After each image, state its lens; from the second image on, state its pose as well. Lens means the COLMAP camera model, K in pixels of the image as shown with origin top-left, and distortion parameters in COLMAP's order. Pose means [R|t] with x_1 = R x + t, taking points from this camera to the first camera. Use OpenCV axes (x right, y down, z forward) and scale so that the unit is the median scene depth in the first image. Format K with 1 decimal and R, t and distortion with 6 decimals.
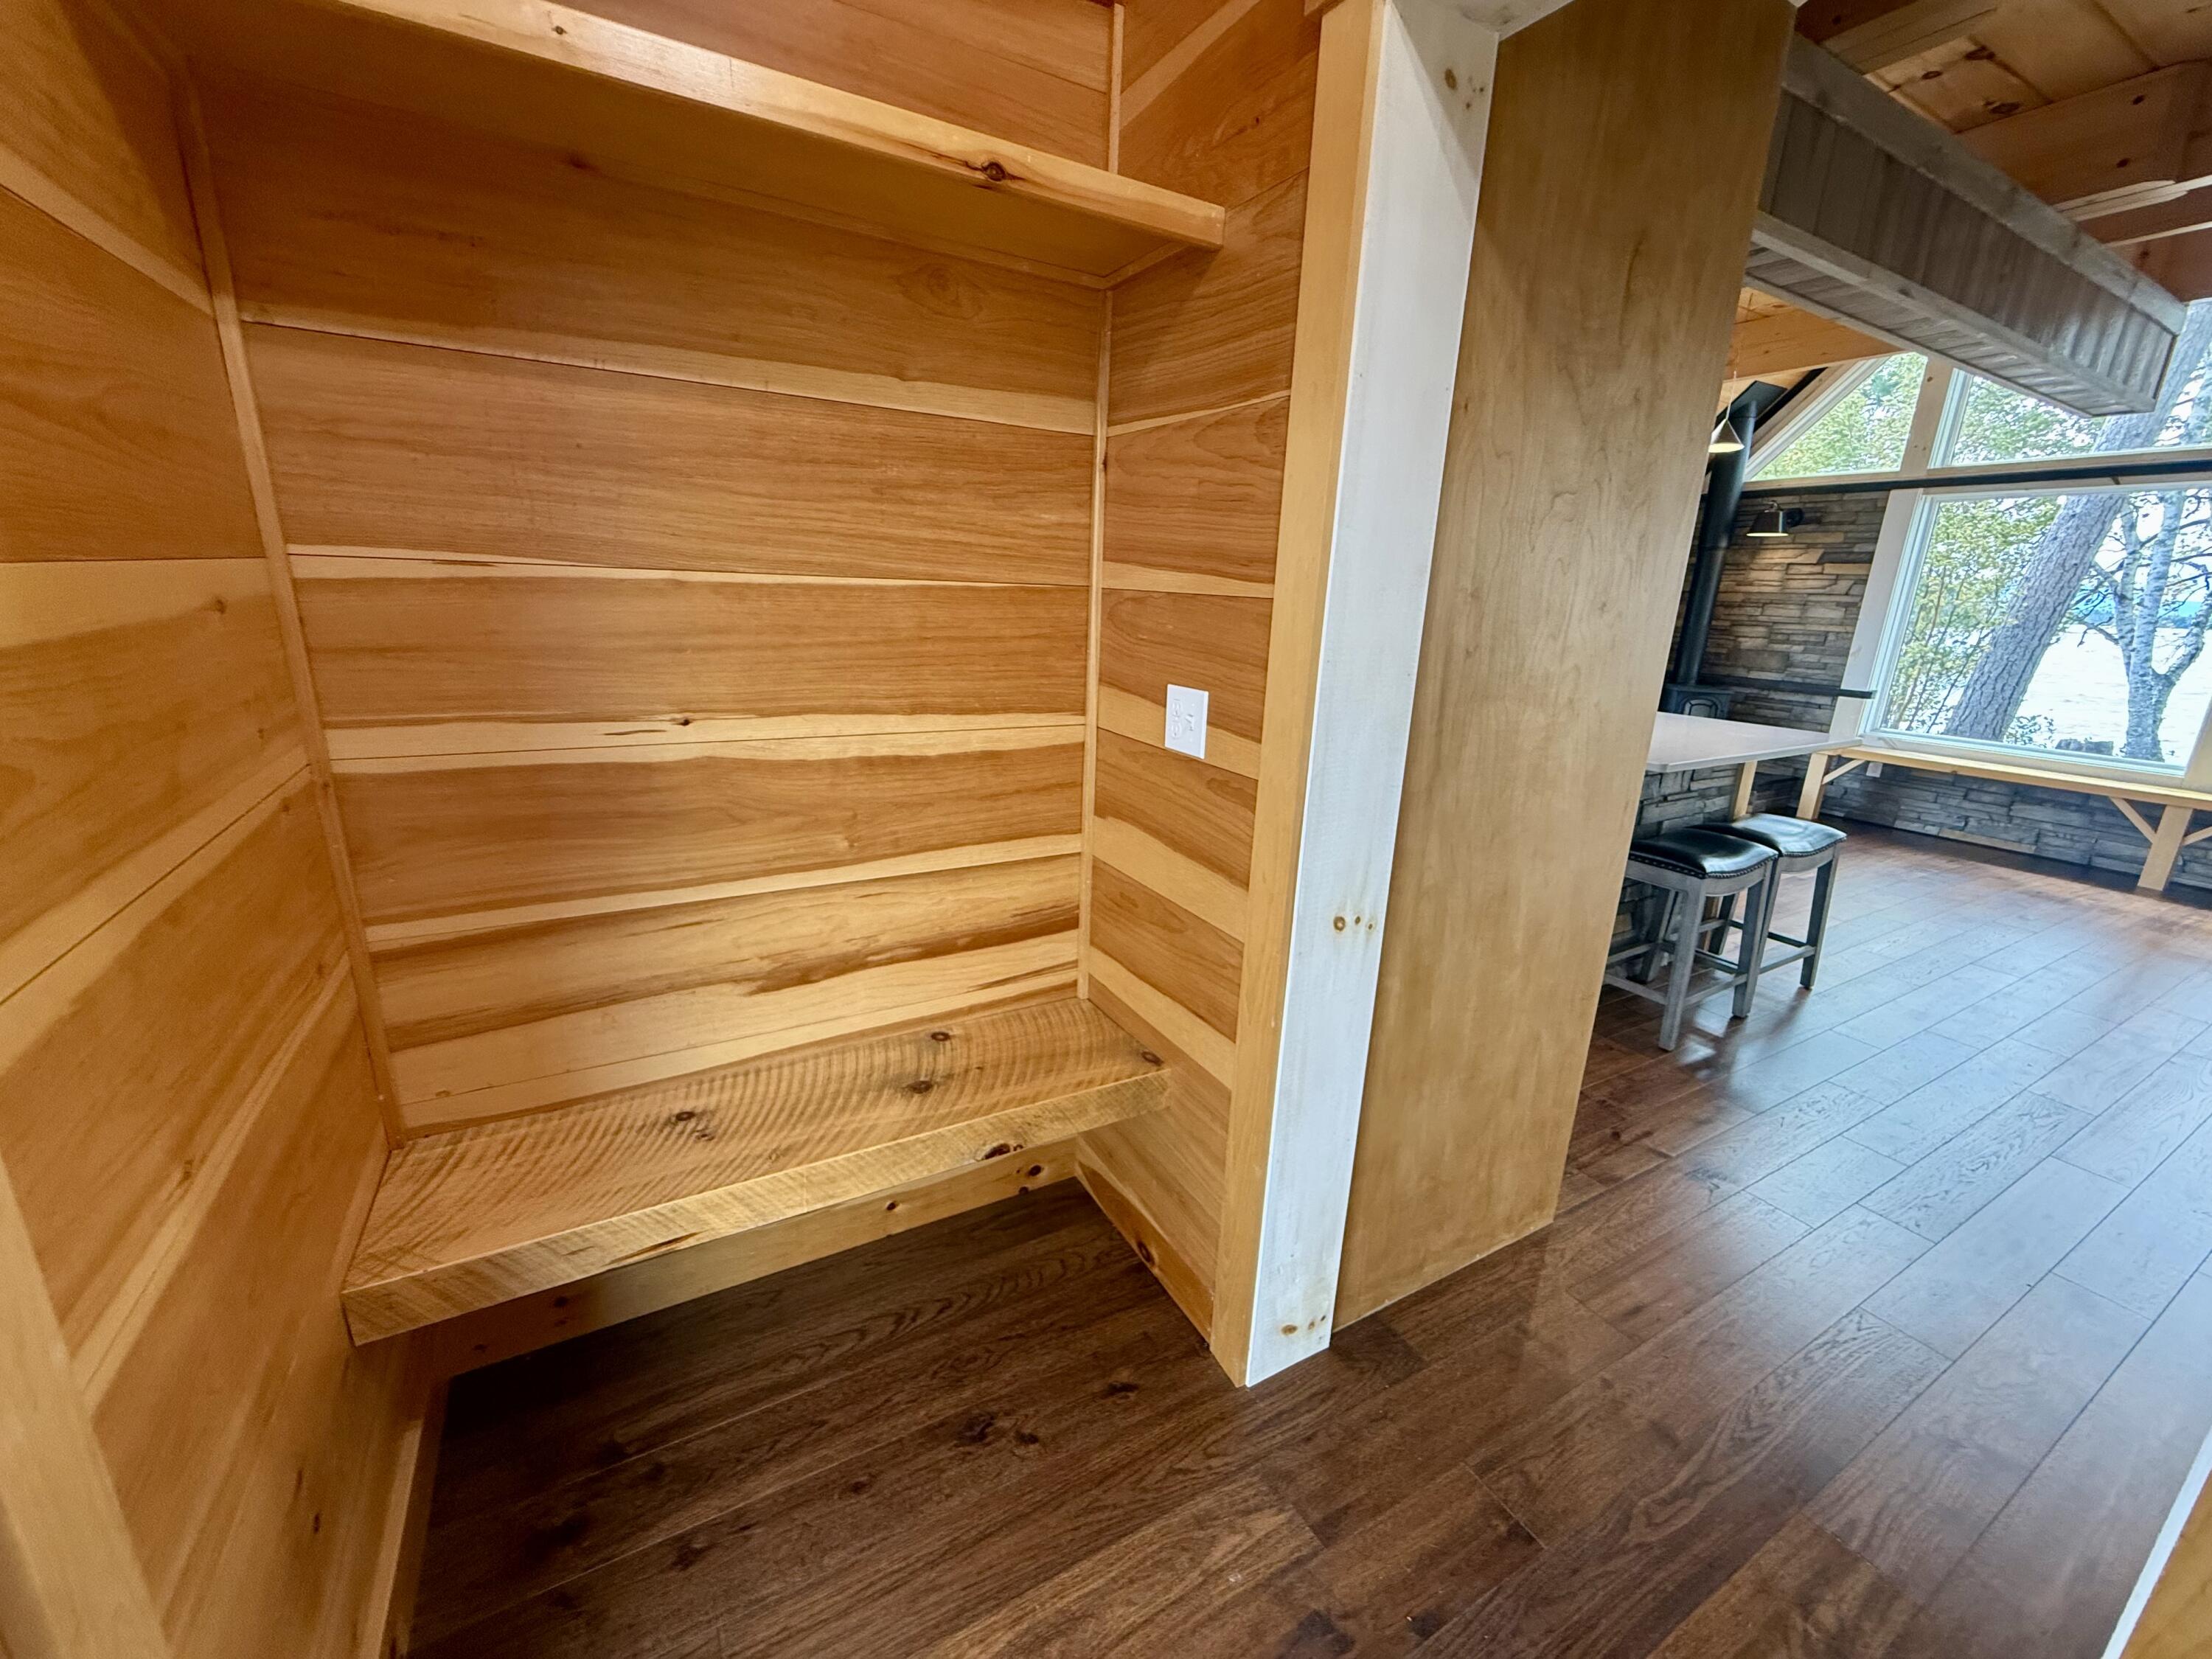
lens RADIAL K [[883.4, 0, 1105.4], [0, 883.4, 827.1], [0, 0, 1]] dist [0.002091, -0.000010]
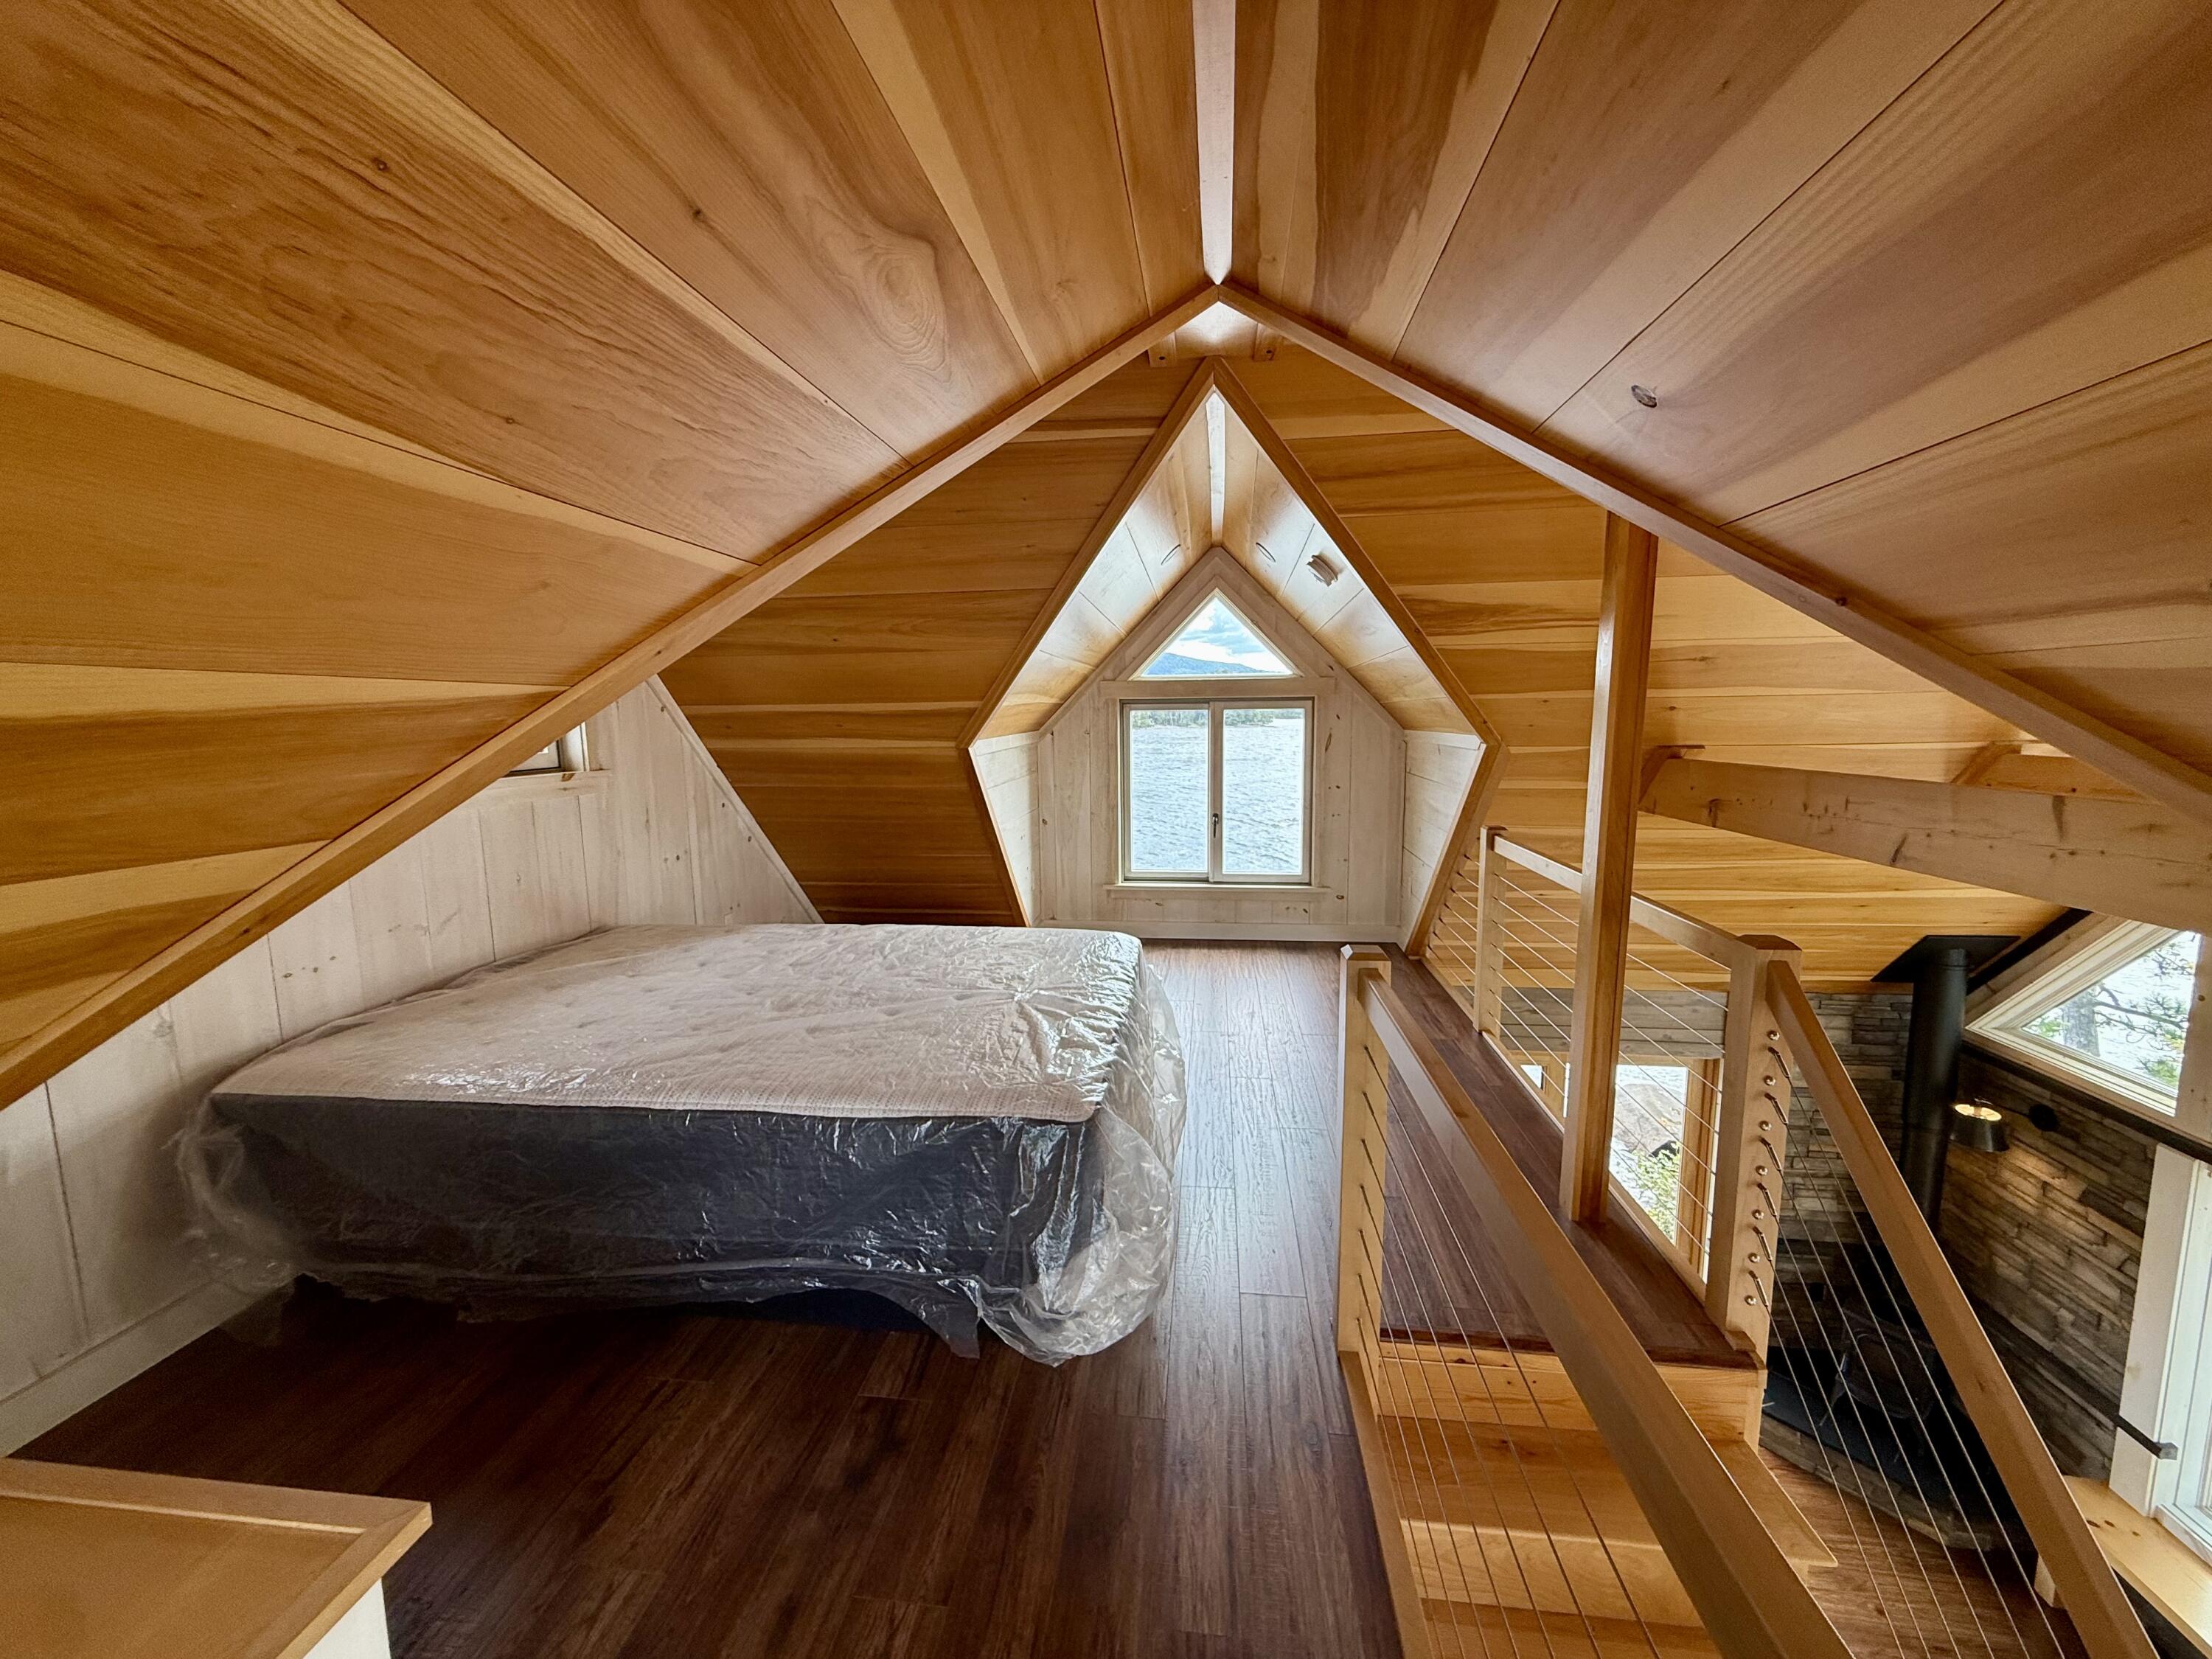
lens RADIAL K [[883.1, 0, 1099.1], [0, 883.1, 827.8], [0, 0, 1]] dist [0.003966, -0.000326]
pose [[0.798705, 0.029249, -0.601011, 0.615543], [-0.116927, 0.987323, -0.107339, -0.426132], [0.590253, 0.156007, 0.792000, -0.024910]]
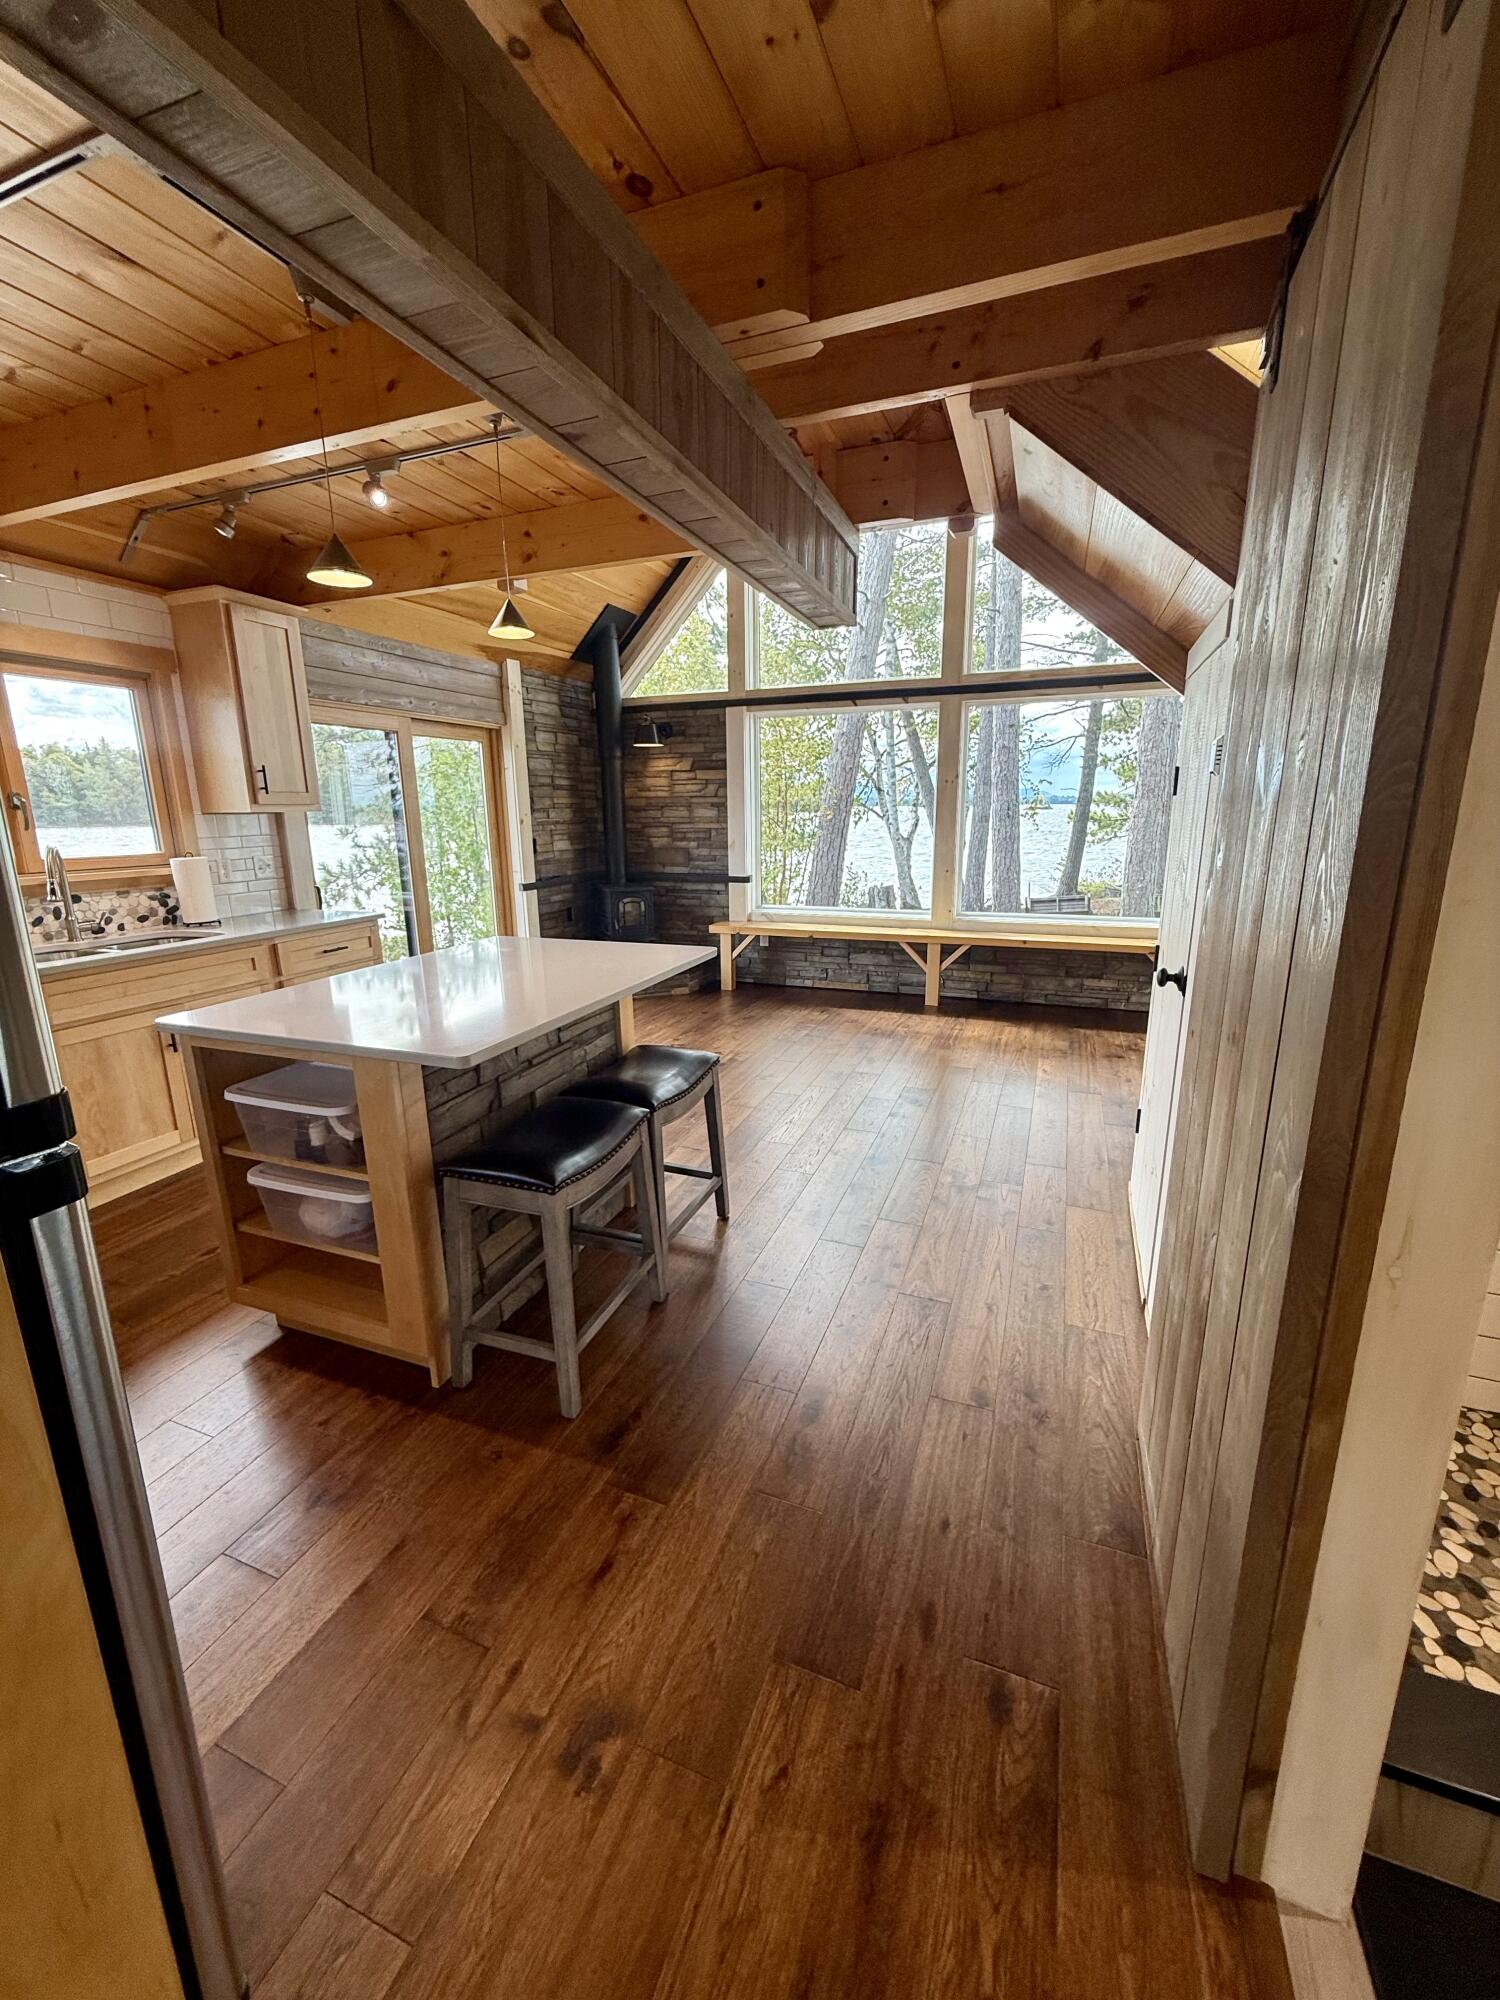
lens RADIAL K [[798.4, 0, 750.0], [0, 798.4, 1000.0], [0, 0, 1]] dist [0.003966, -0.000326]
pose [[0.776030, -0.191152, 0.601031, 0.188404], [0.202502, 0.978026, 0.049588, -0.043108], [-0.597302, 0.083228, 0.797686, 0.155564]]
